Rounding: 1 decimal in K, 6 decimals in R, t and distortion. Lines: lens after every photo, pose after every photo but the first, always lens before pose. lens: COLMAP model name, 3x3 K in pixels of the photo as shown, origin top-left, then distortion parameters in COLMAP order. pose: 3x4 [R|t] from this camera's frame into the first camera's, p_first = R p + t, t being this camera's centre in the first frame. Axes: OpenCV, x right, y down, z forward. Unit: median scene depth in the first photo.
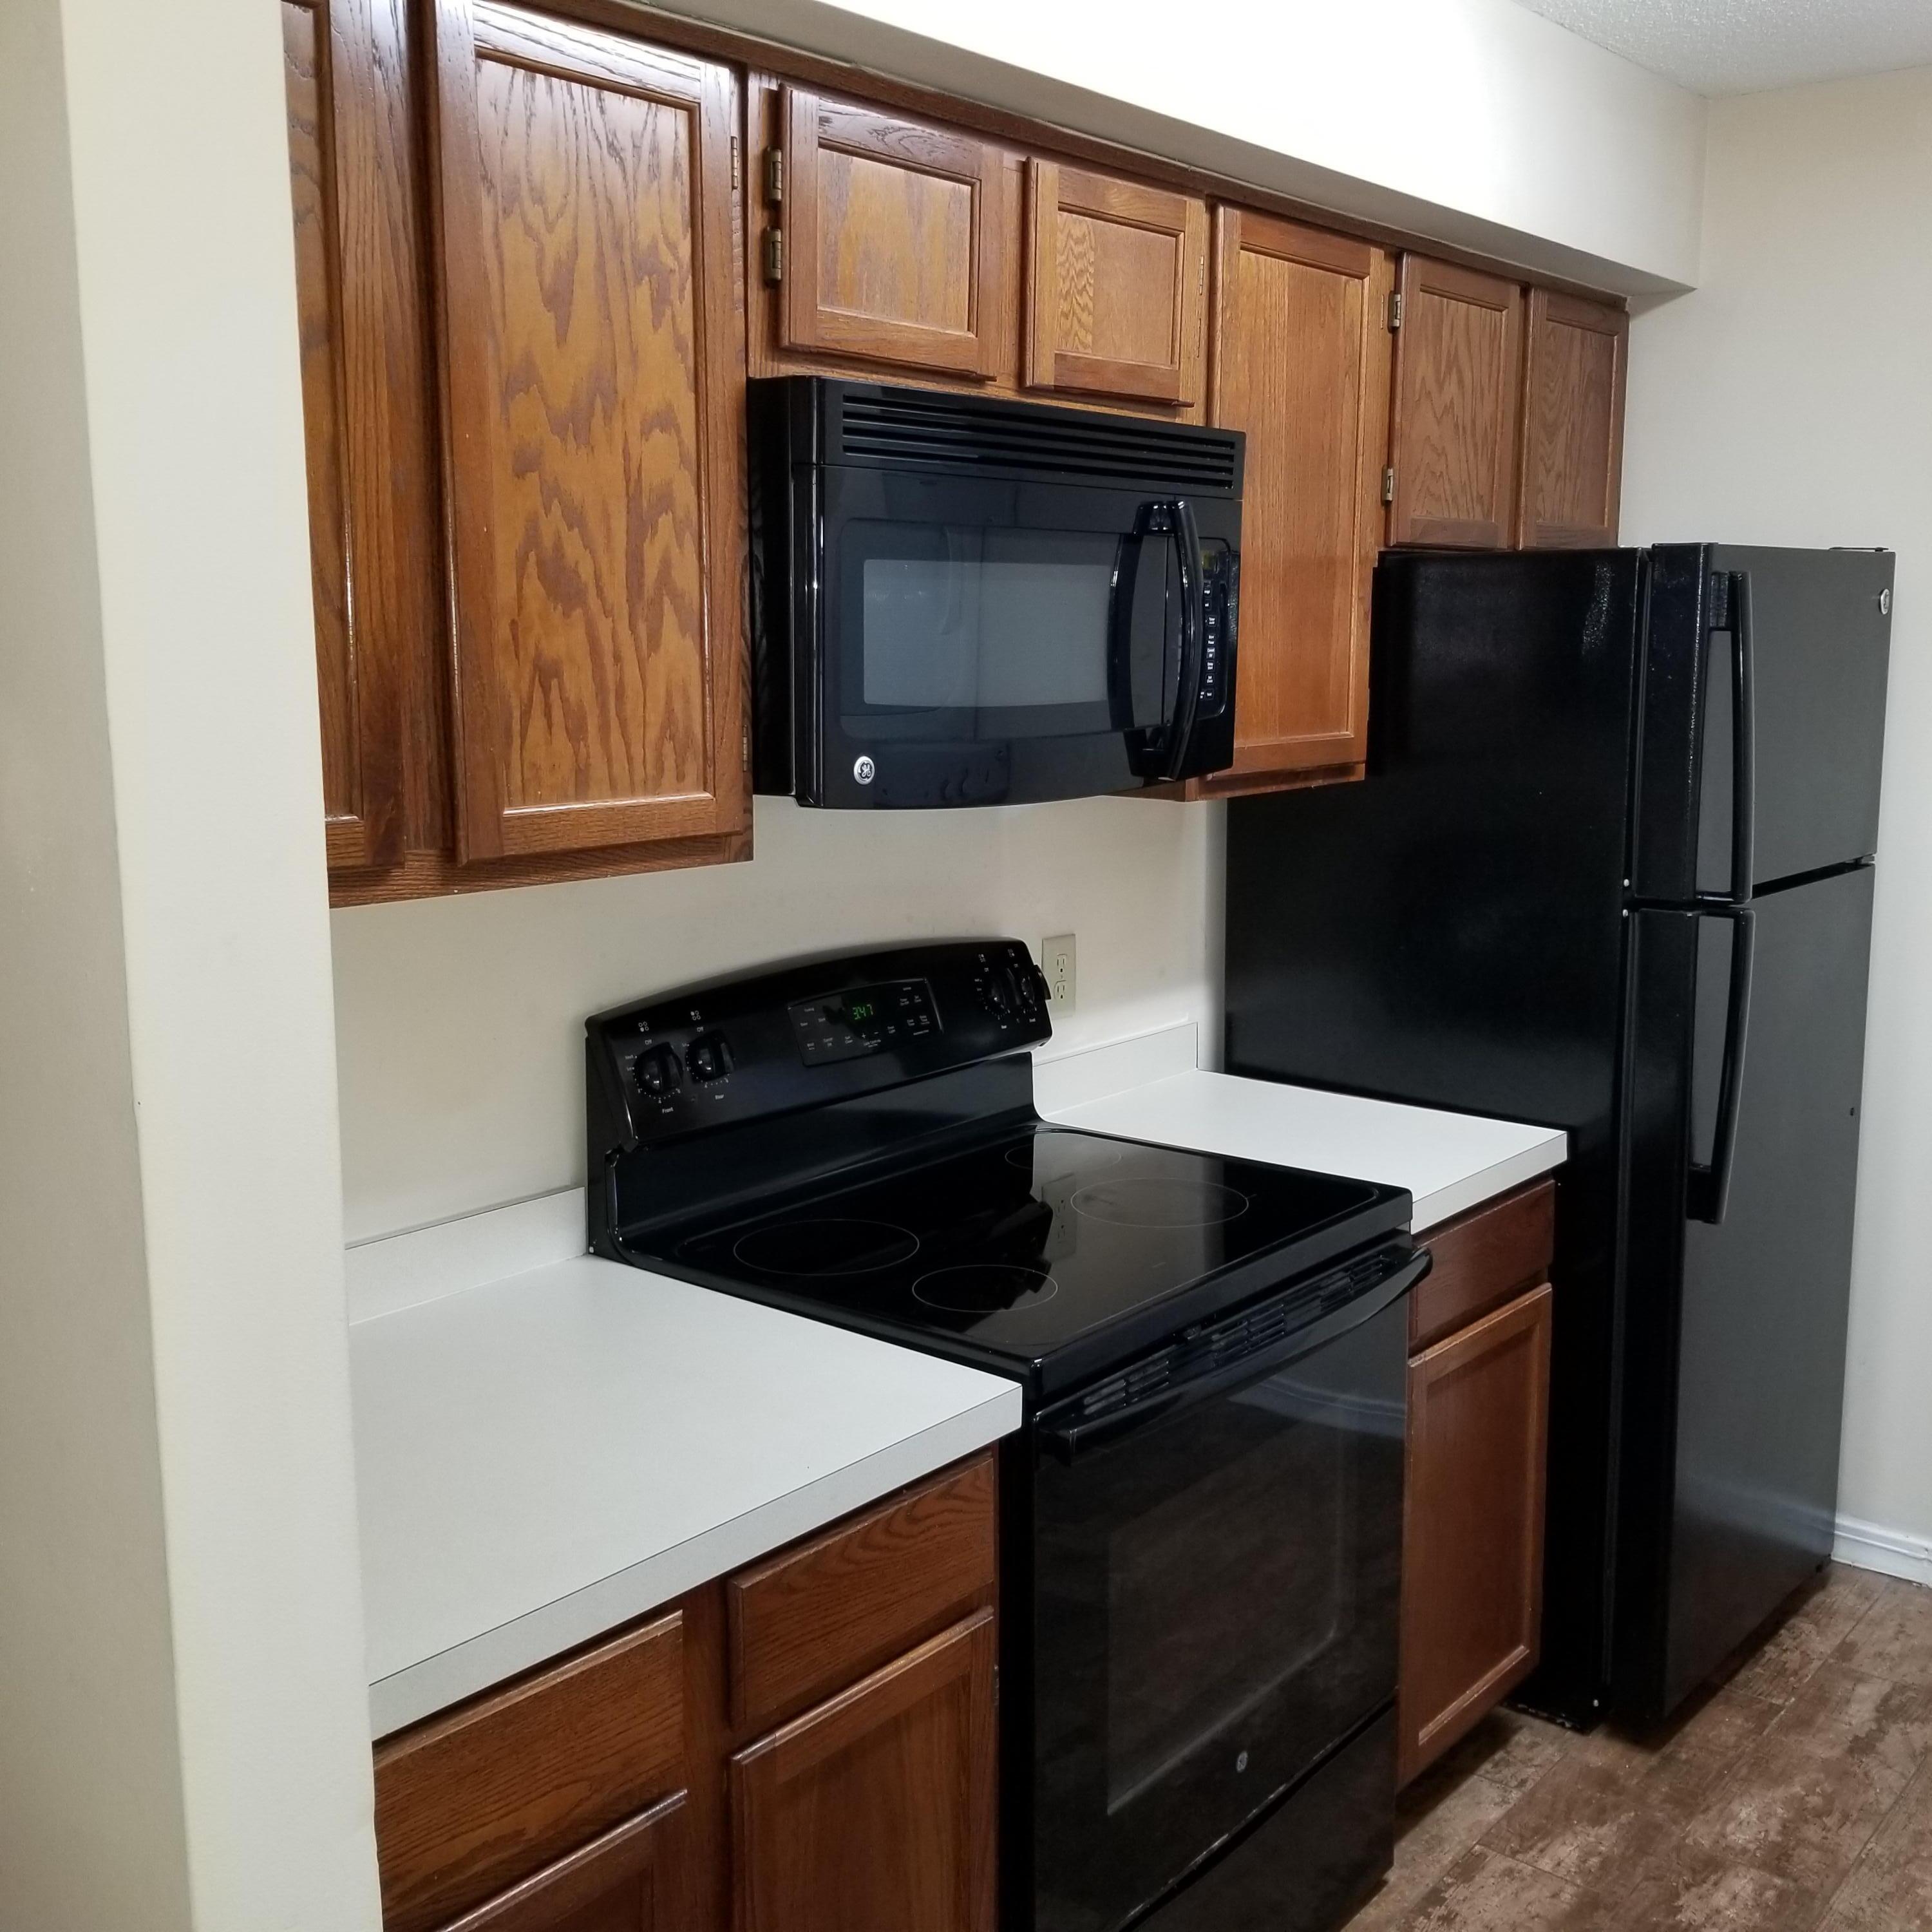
lens RADIAL K [[2045.0, 0, 958.2], [0, 2045.0, 968.4], [0, 0, 1]] dist [0.011155, 0.006343]
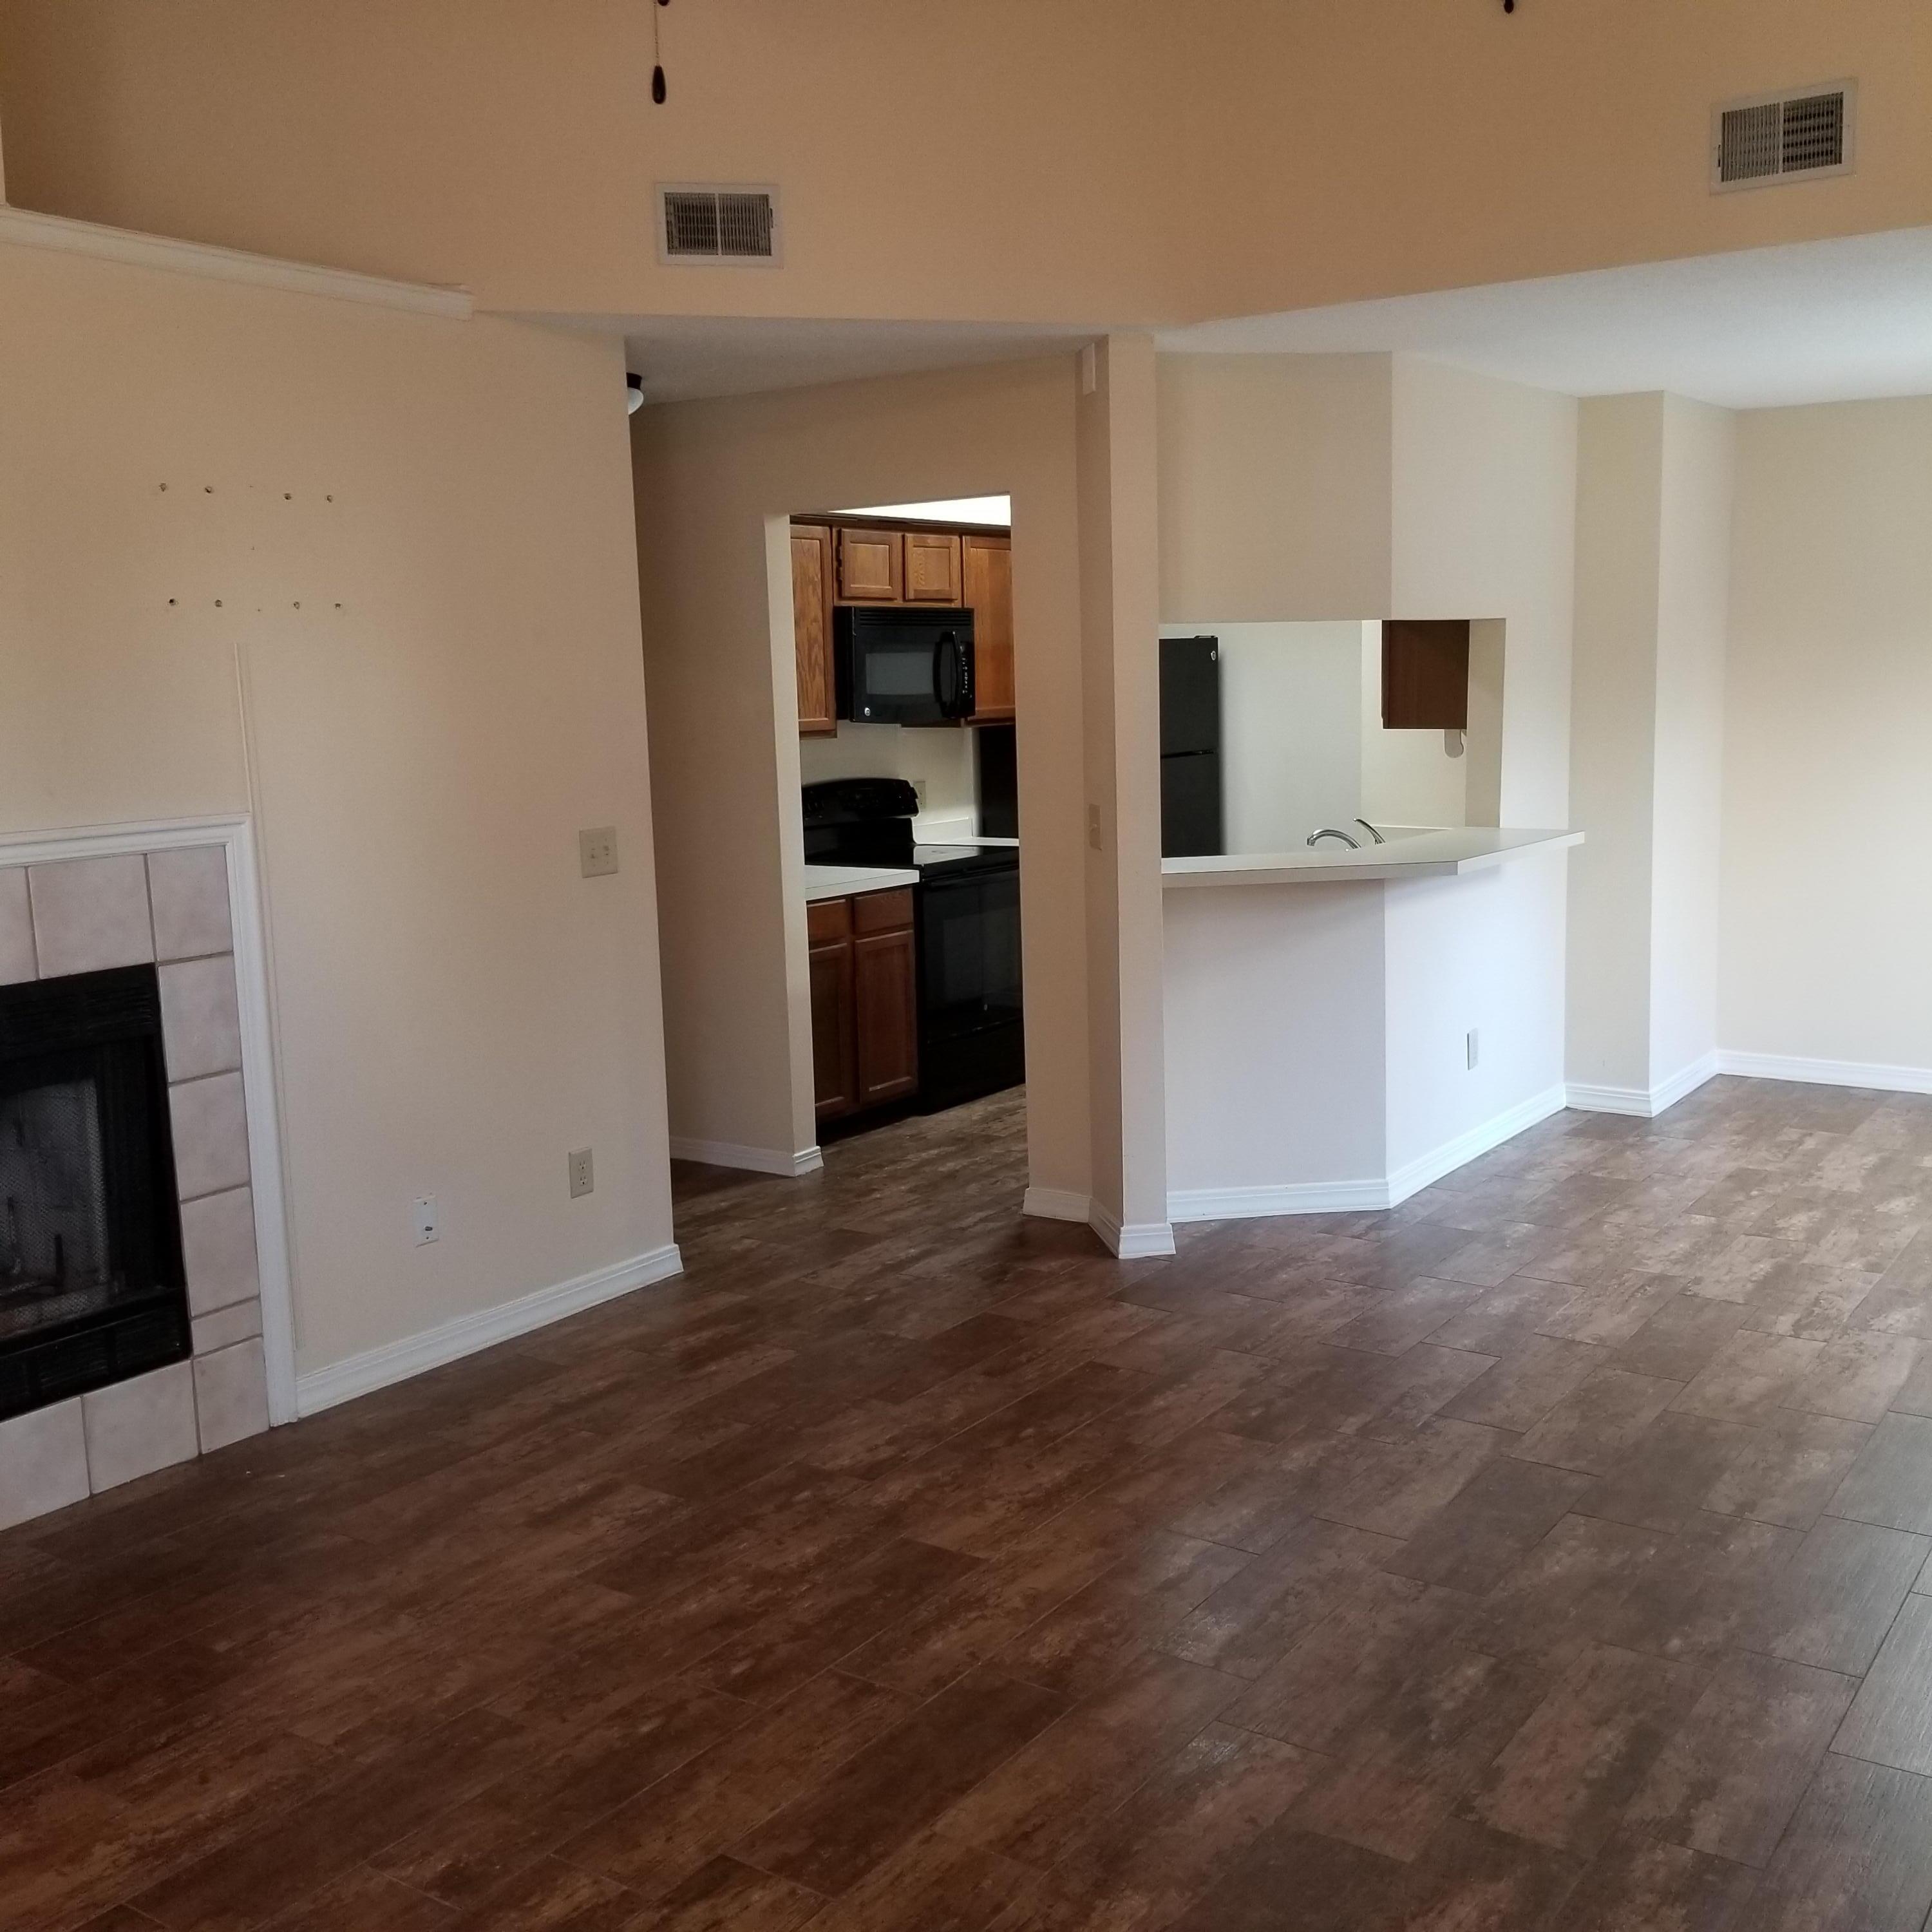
lens RADIAL K [[2045.0, 0, 958.2], [0, 2045.0, 968.4], [0, 0, 1]] dist [0.011155, 0.006343]
pose [[0.995815, -0.036691, 0.083698, -0.190659], [0.038237, 0.999125, -0.016935, 0.391545], [-0.083004, 0.020064, 0.996347, -2.412831]]
